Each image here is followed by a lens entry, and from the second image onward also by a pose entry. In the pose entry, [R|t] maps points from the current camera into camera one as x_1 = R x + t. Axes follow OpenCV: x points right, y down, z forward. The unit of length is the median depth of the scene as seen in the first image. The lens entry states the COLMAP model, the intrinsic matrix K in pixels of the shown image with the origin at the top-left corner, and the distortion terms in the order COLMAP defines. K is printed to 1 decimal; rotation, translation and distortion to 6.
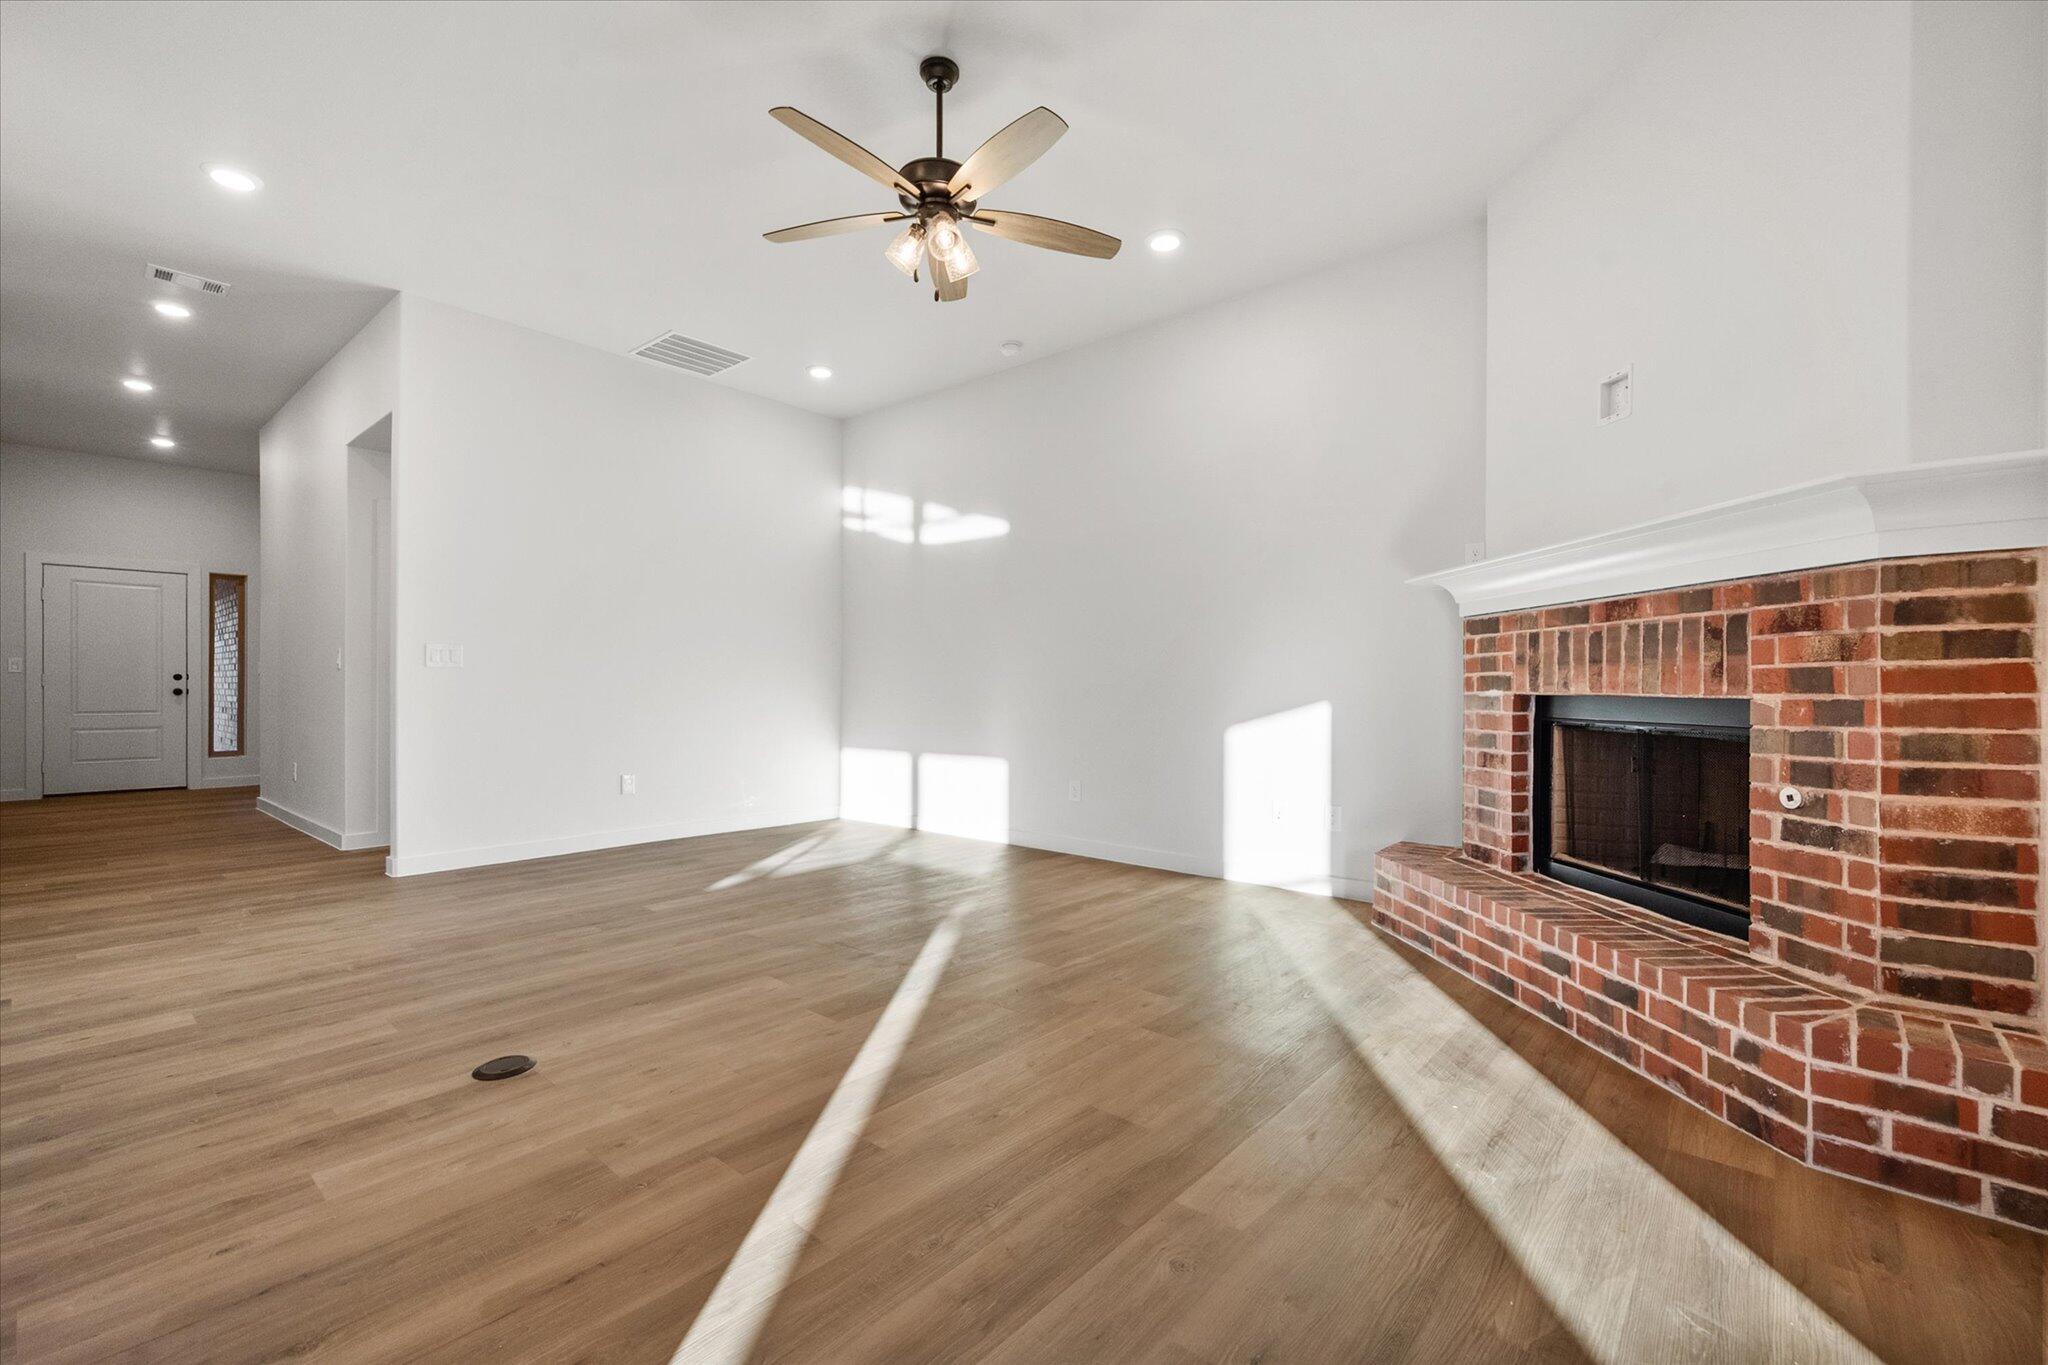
lens RADIAL K [[874.2, 0, 1035.2], [0, 874.2, 694.4], [0, 0, 1]] dist [-0.001276, -0.000205]
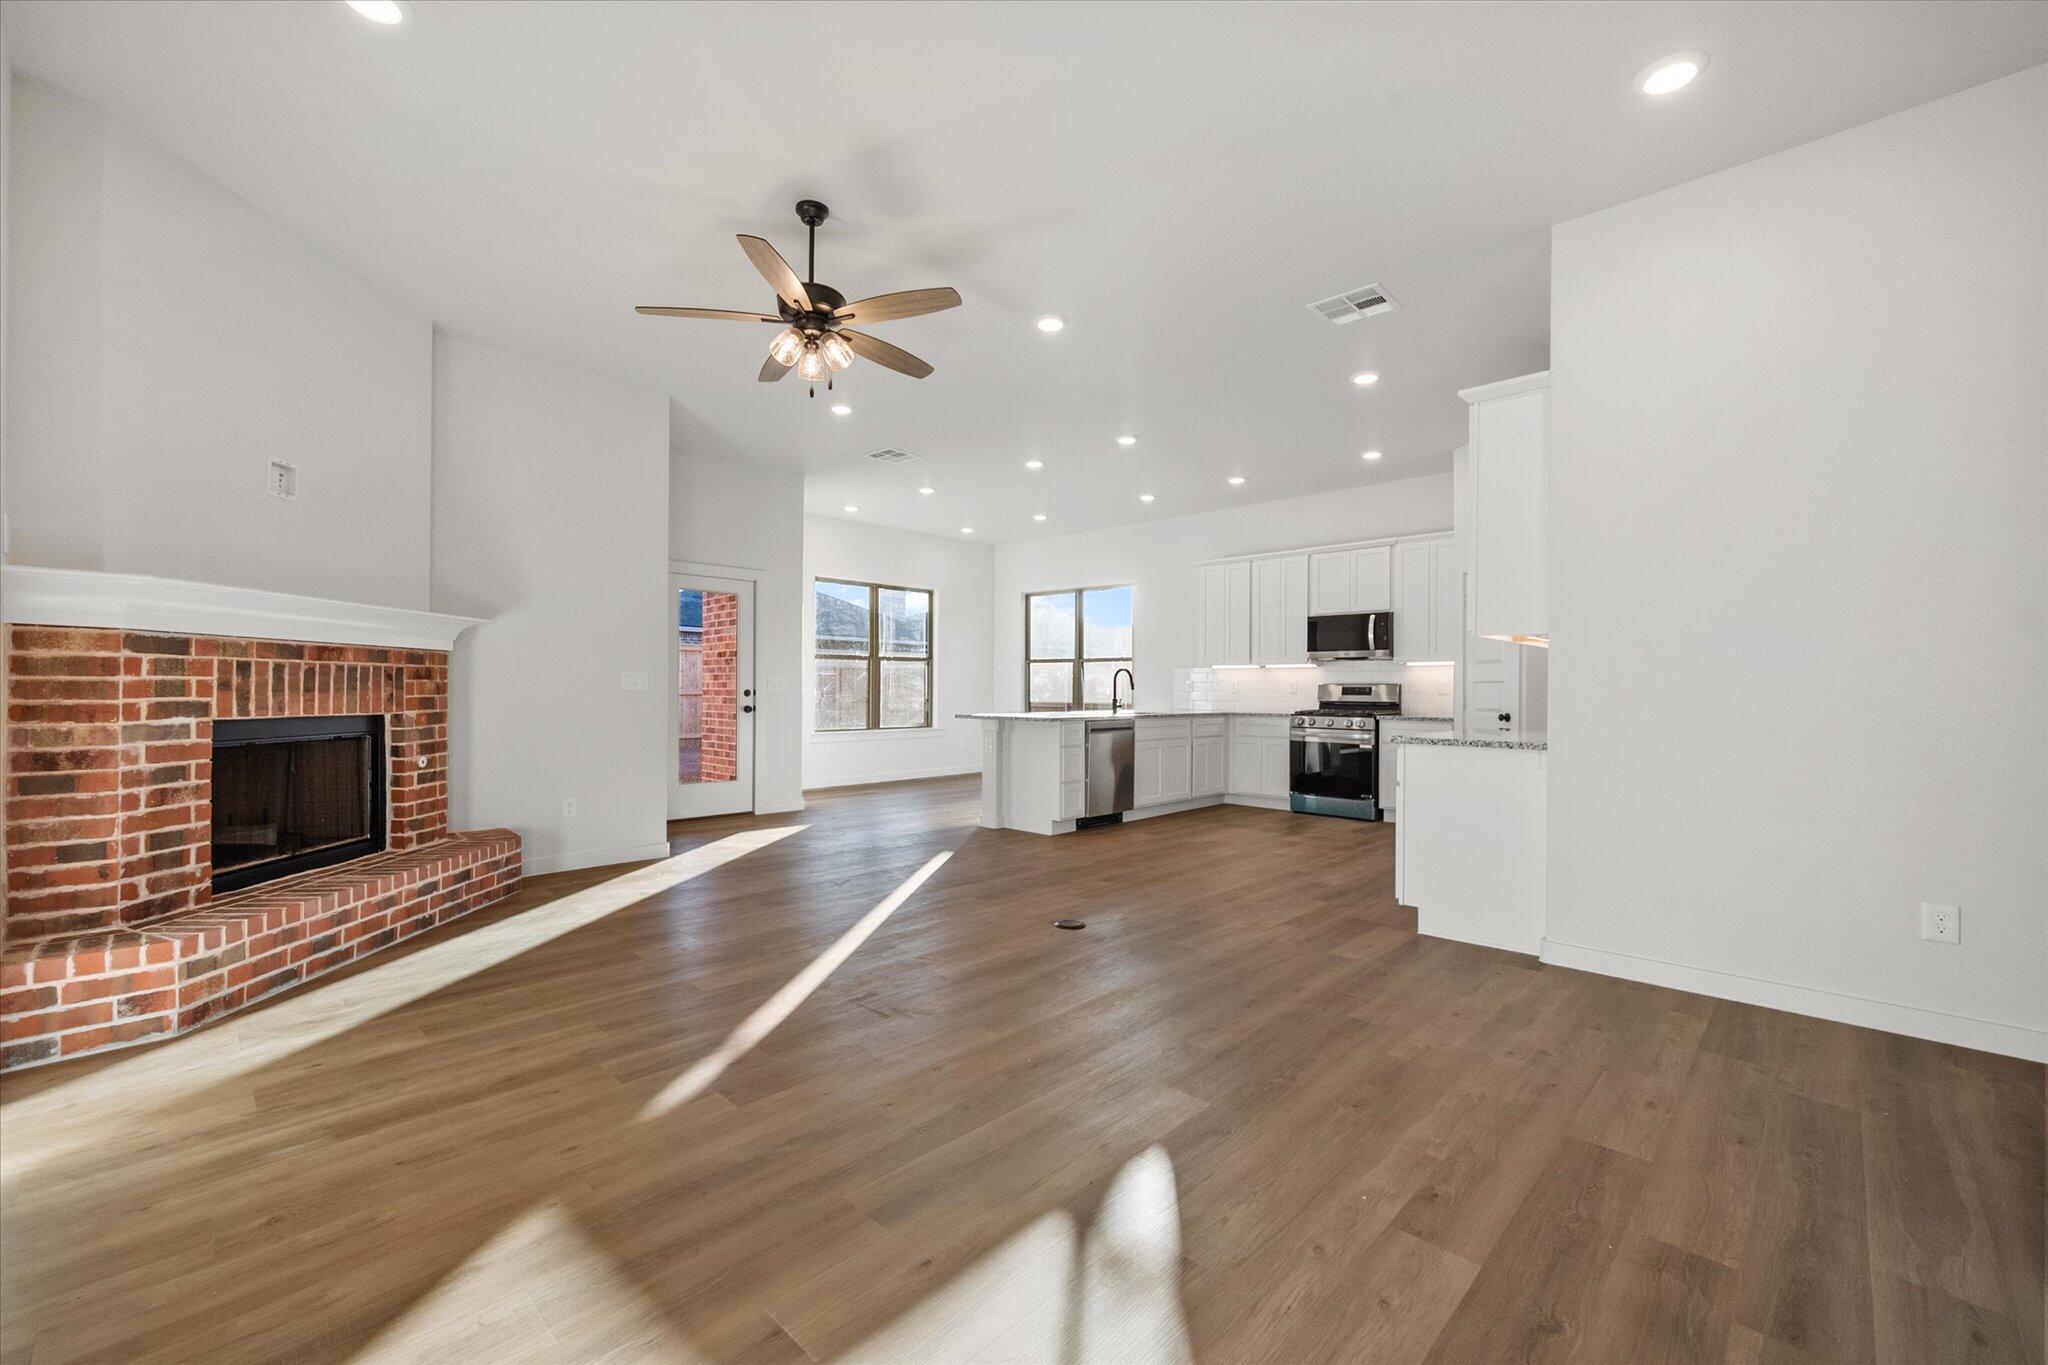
lens RADIAL K [[825.4, 0, 1027.0], [0, 825.4, 675.5], [0, 0, 1]] dist [0.000200, -0.000076]
pose [[-0.998321, -0.006454, 0.057560, -0.491090], [-0.006976, 0.999936, -0.008872, -0.056737], [-0.057499, -0.009258, -0.998303, 2.184072]]
